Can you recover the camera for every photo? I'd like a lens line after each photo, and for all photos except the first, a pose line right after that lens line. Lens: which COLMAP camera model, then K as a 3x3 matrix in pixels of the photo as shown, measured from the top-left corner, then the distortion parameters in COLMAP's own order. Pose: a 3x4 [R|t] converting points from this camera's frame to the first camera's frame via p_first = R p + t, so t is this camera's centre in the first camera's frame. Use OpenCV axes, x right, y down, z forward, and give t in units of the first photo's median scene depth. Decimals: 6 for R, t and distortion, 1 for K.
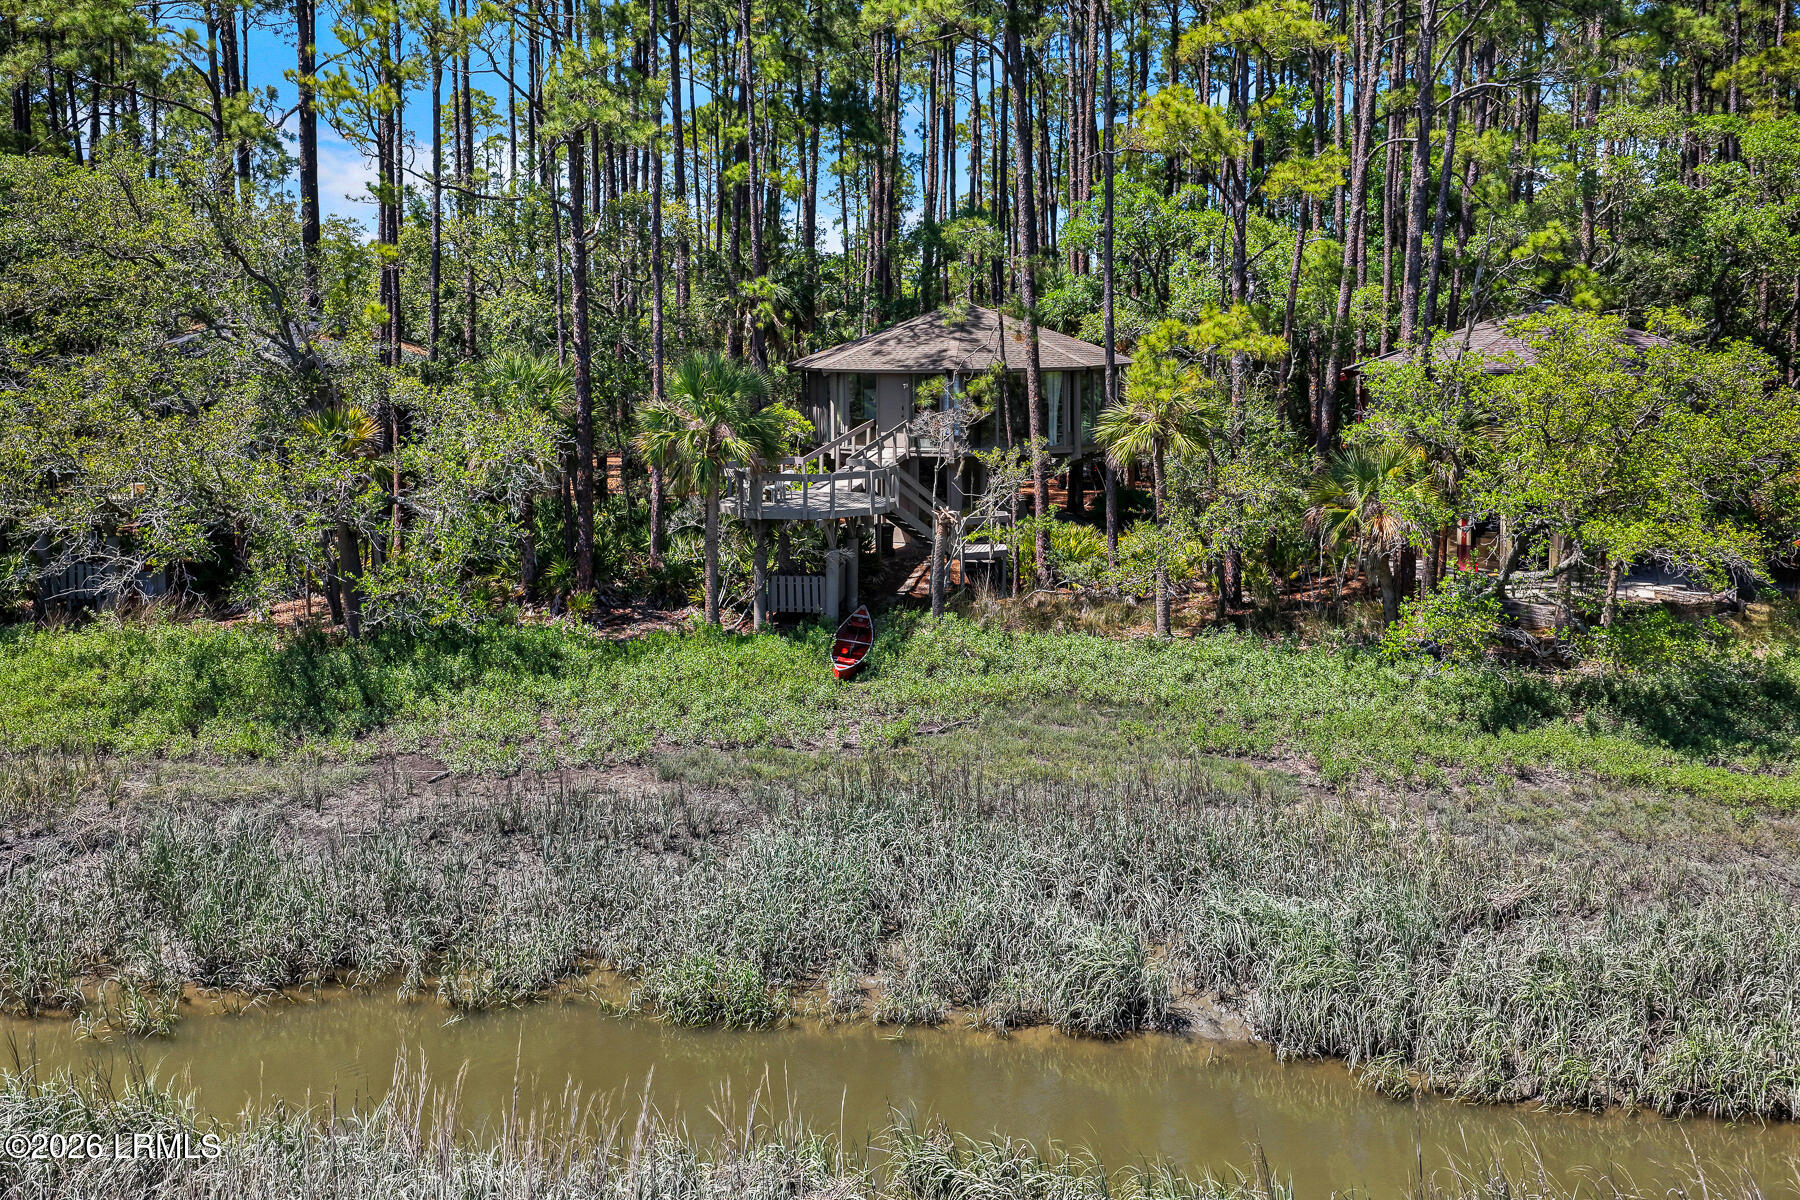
lens RADIAL K [[1482.5, 0, 874.0], [0, 1482.5, 598.5], [0, 0, 1]] dist [0.017118, 0.002097]
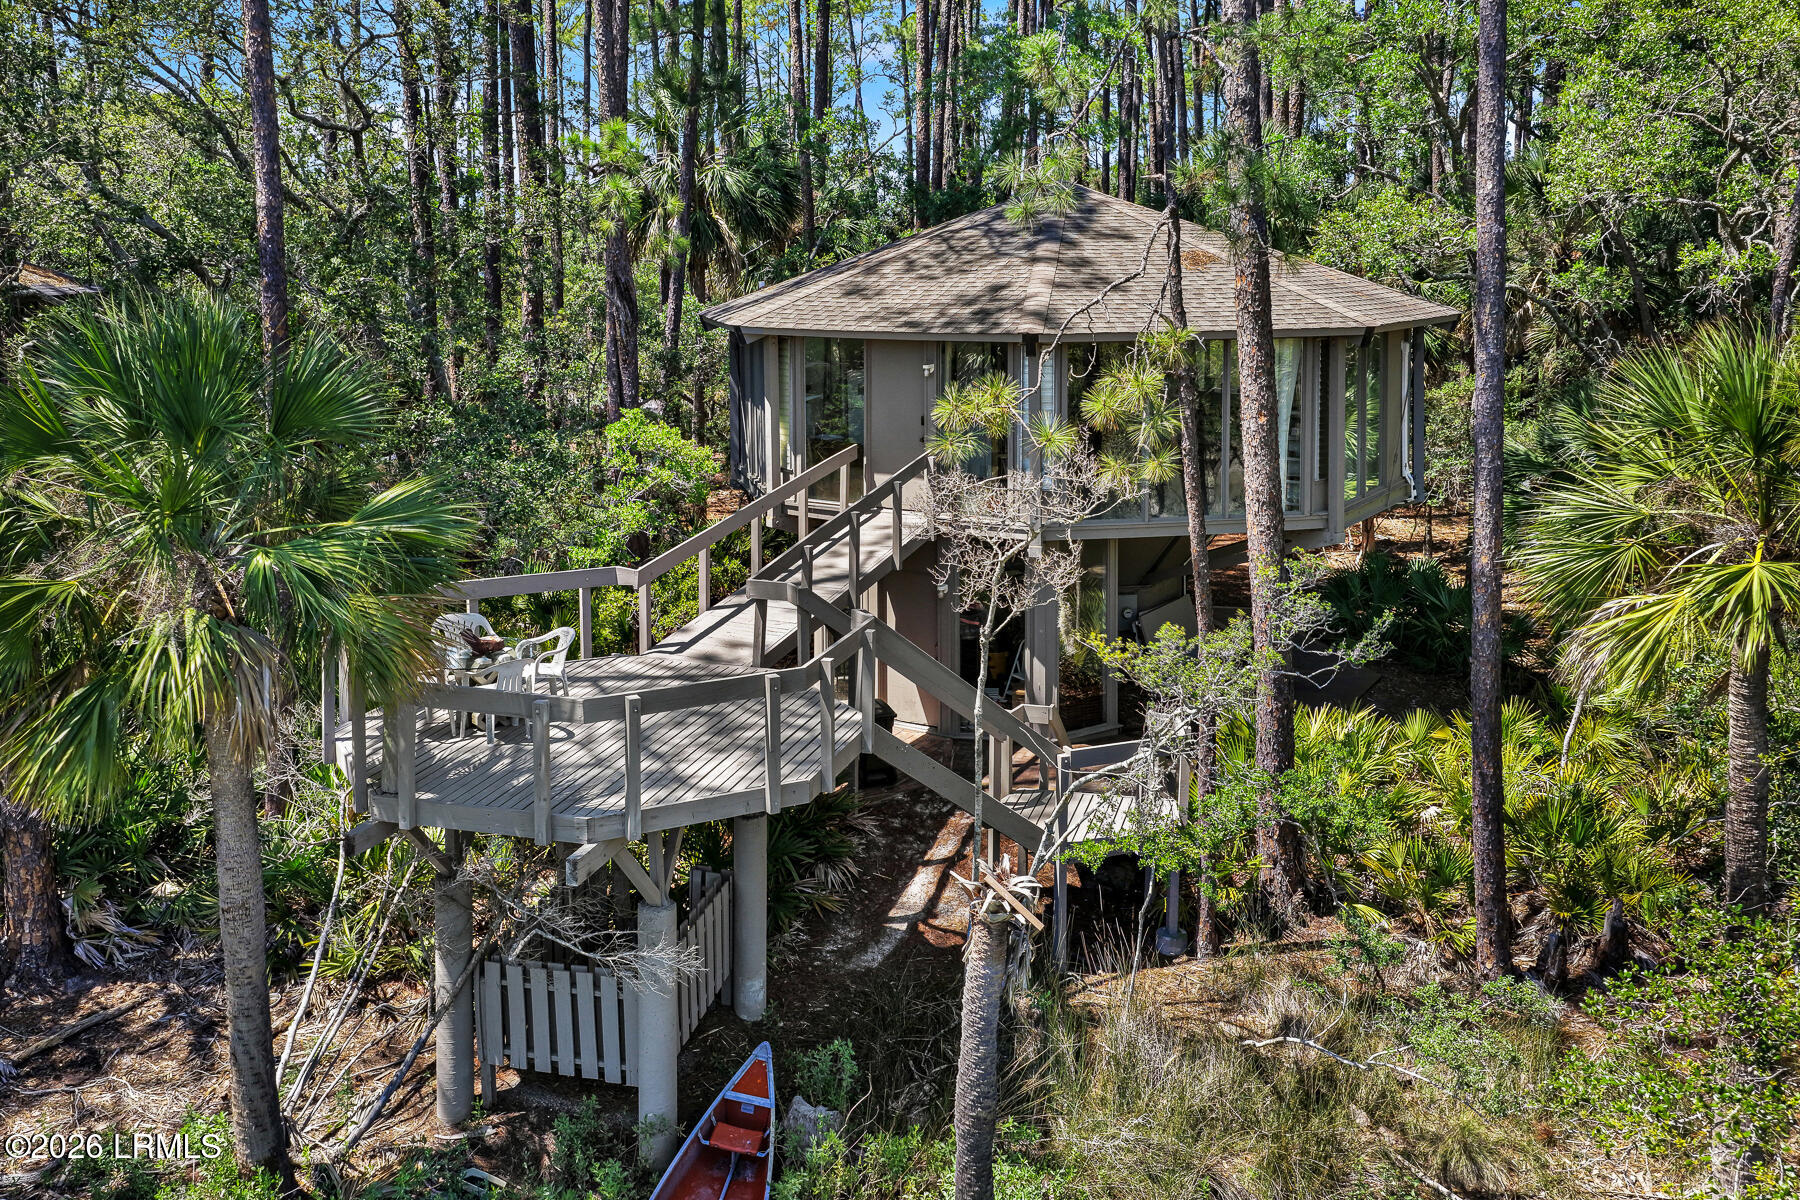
lens RADIAL K [[1554.2, 0, 905.4], [0, 1554.2, 501.1], [0, 0, 1]] dist [0.062502, 0.003654]
pose [[0.999128, 0.009476, -0.040651, 0.036452], [-0.010493, 0.999635, -0.024892, -0.102706], [0.040401, 0.025297, 0.998863, 0.602333]]
